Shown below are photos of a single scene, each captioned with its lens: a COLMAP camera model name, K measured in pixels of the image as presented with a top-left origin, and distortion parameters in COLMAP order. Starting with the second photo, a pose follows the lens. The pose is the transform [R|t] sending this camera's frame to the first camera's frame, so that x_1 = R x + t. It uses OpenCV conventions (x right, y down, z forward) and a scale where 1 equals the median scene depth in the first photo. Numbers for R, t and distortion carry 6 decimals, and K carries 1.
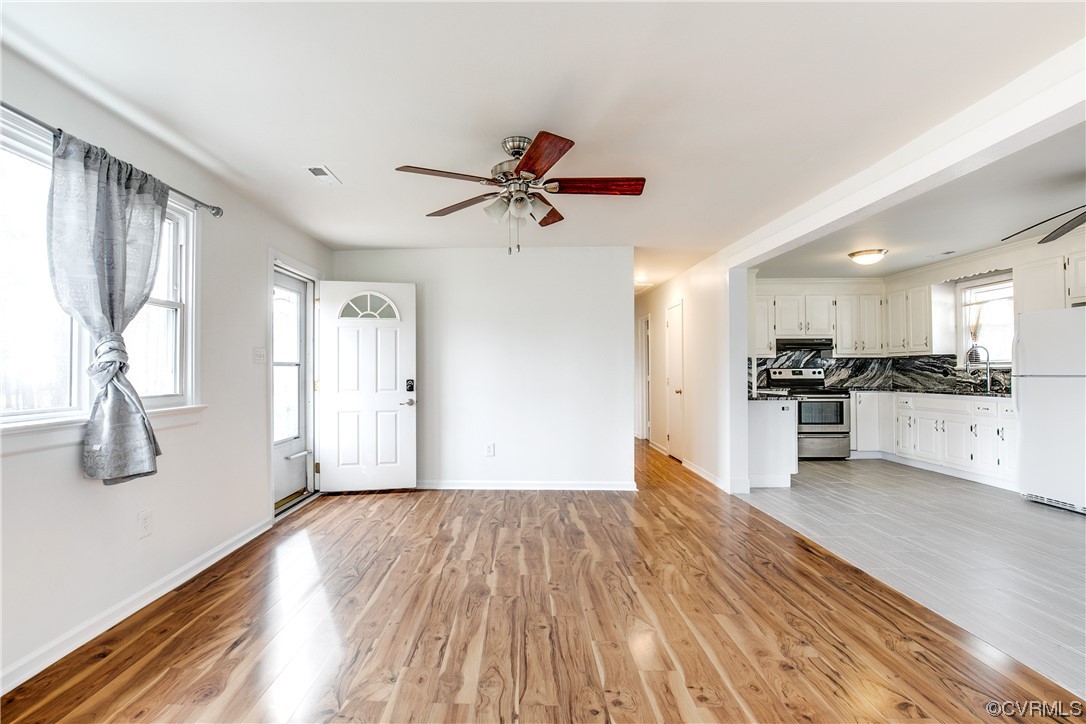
lens RADIAL K [[501.7, 0, 513.3], [0, 501.7, 368.3], [0, 0, 1]] dist [-0.034325, 0.006671]
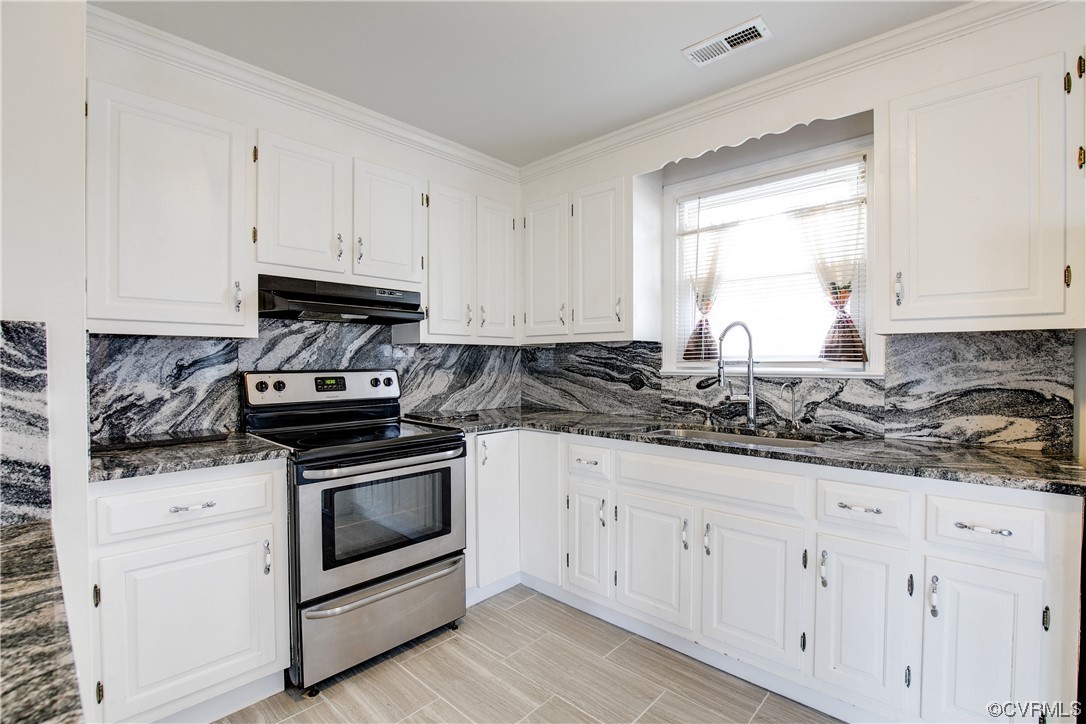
lens RADIAL K [[501.7, 0, 546.5], [0, 501.7, 365.8], [0, 0, 1]] dist [-0.034325, 0.006671]
pose [[0.645701, -0.003863, 0.763581, 0.417775], [-0.008291, 0.999893, 0.012069, -0.009551], [-0.763545, -0.014124, 0.645600, 0.683077]]
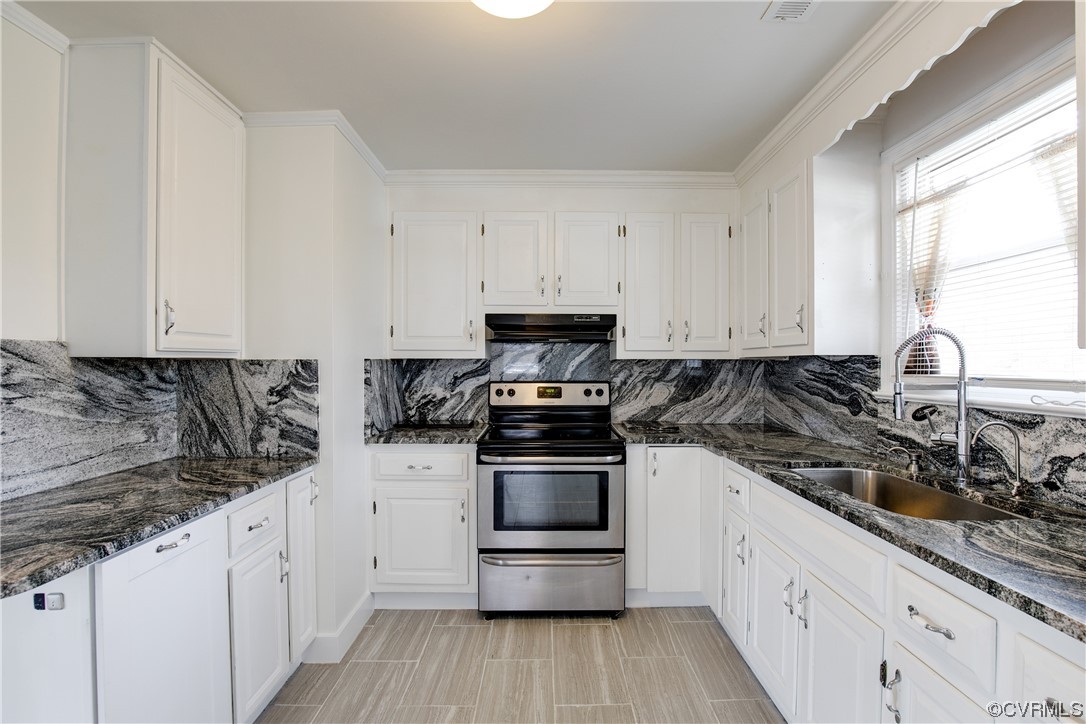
lens RADIAL K [[501.7, 0, 545.6], [0, 501.7, 366.1], [0, 0, 1]] dist [-0.034325, 0.006671]
pose [[0.998558, 0.005370, 0.053406, 0.565515], [-0.006061, 0.999900, 0.012777, -0.020810], [-0.053332, -0.013082, 0.998491, 0.575738]]
